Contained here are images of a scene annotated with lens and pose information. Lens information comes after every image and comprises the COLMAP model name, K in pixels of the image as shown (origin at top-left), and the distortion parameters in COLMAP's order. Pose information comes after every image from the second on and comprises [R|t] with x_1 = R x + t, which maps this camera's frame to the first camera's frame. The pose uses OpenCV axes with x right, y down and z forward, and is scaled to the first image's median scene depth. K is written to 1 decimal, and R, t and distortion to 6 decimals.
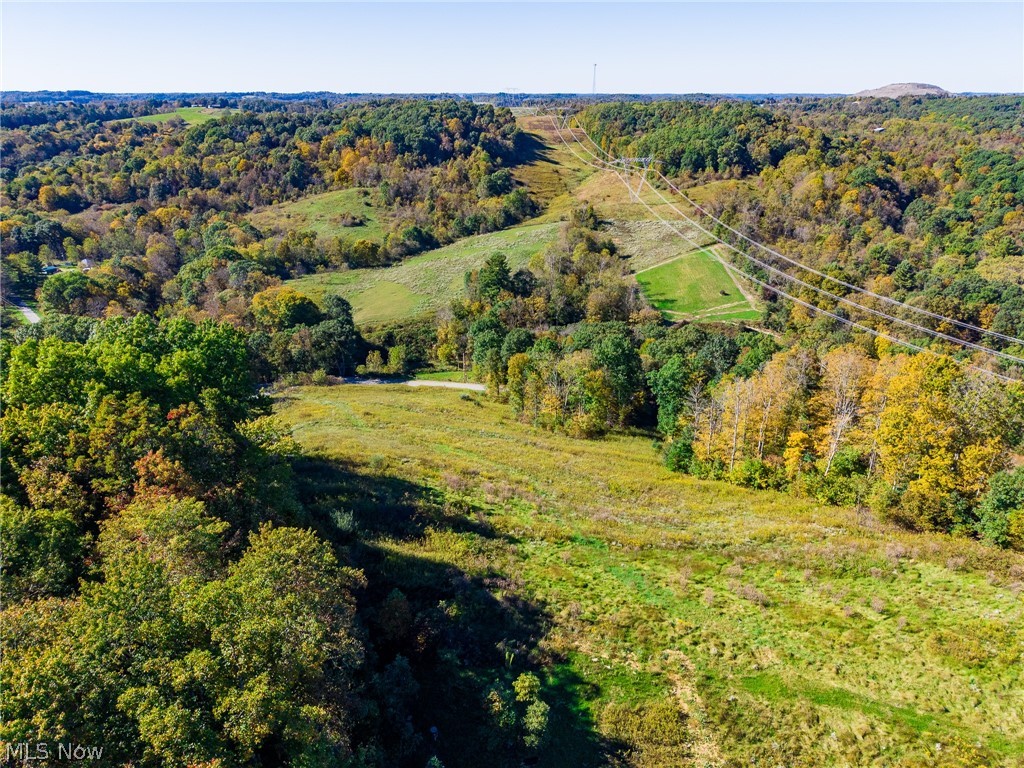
lens RADIAL K [[685.5, 0, 513.6], [0, 685.5, 387.8], [0, 0, 1]] dist [0.026562, -0.024655]
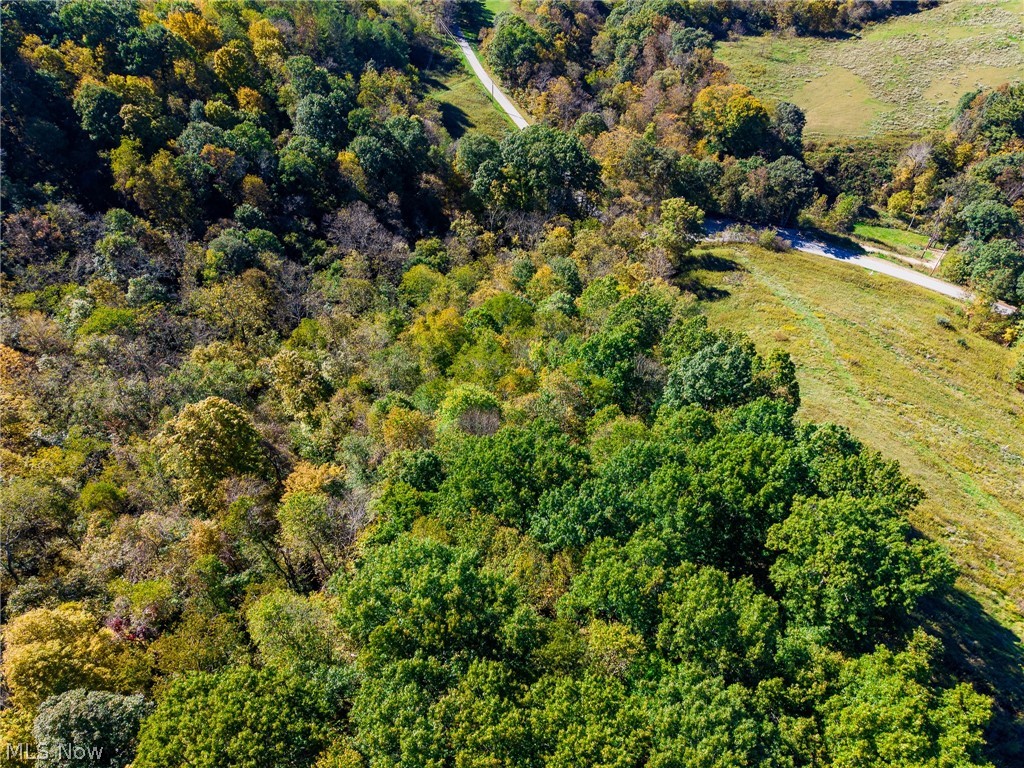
lens RADIAL K [[685.5, 0, 511.7], [0, 685.5, 379.2], [0, 0, 1]] dist [0.026562, -0.024655]
pose [[0.886616, 0.340731, -0.312752, -0.101718], [-0.183454, 0.879826, 0.438465, -0.079774], [0.424565, -0.331374, 0.842576, 0.021140]]
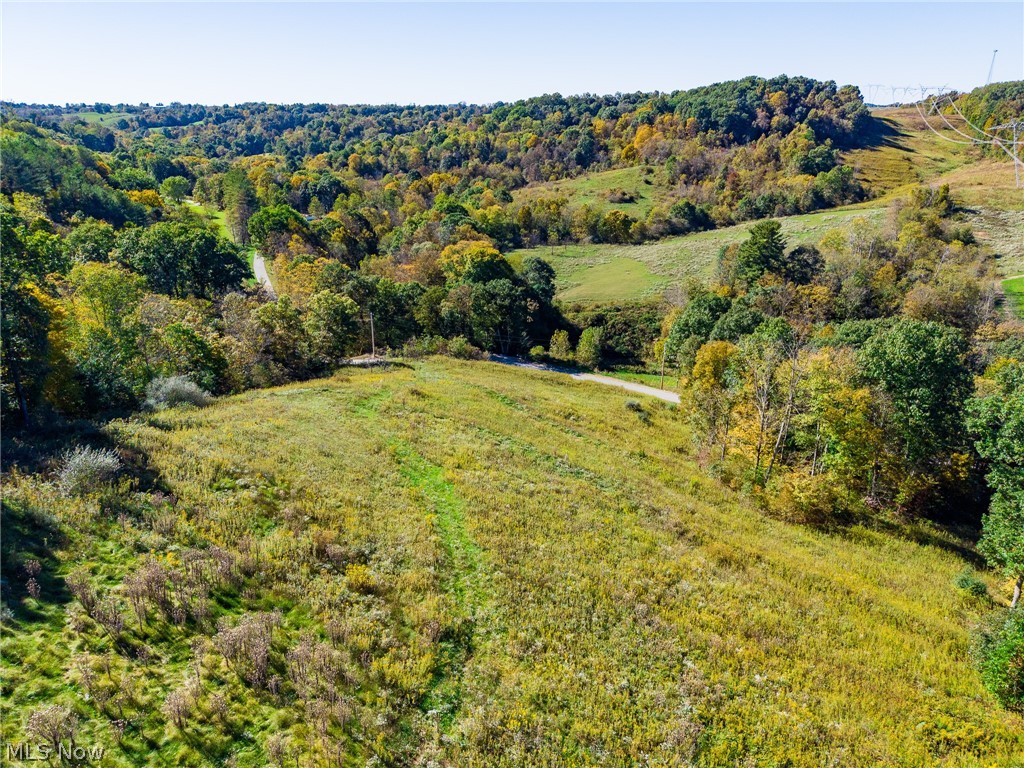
lens RADIAL K [[685.5, 0, 514.5], [0, 685.5, 387.5], [0, 0, 1]] dist [0.026562, -0.024655]
pose [[0.895600, 0.163121, -0.413875, 0.035641], [-0.172819, 0.984851, 0.014192, 0.002971], [0.409921, 0.058815, 0.910223, 0.157307]]
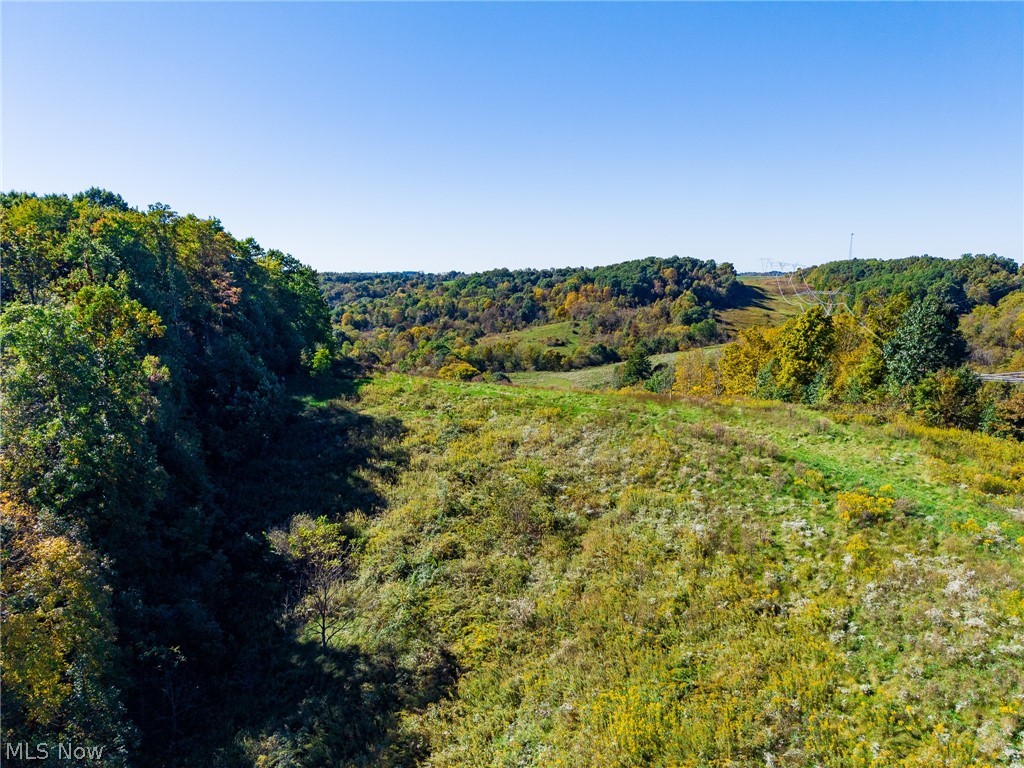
lens RADIAL K [[685.5, 0, 508.0], [0, 685.5, 389.9], [0, 0, 1]] dist [0.026562, -0.024655]
pose [[0.923326, 0.059385, -0.379398, 0.123647], [-0.148193, 0.966543, -0.209364, 0.083545], [0.354272, 0.249535, 0.901235, -0.057460]]
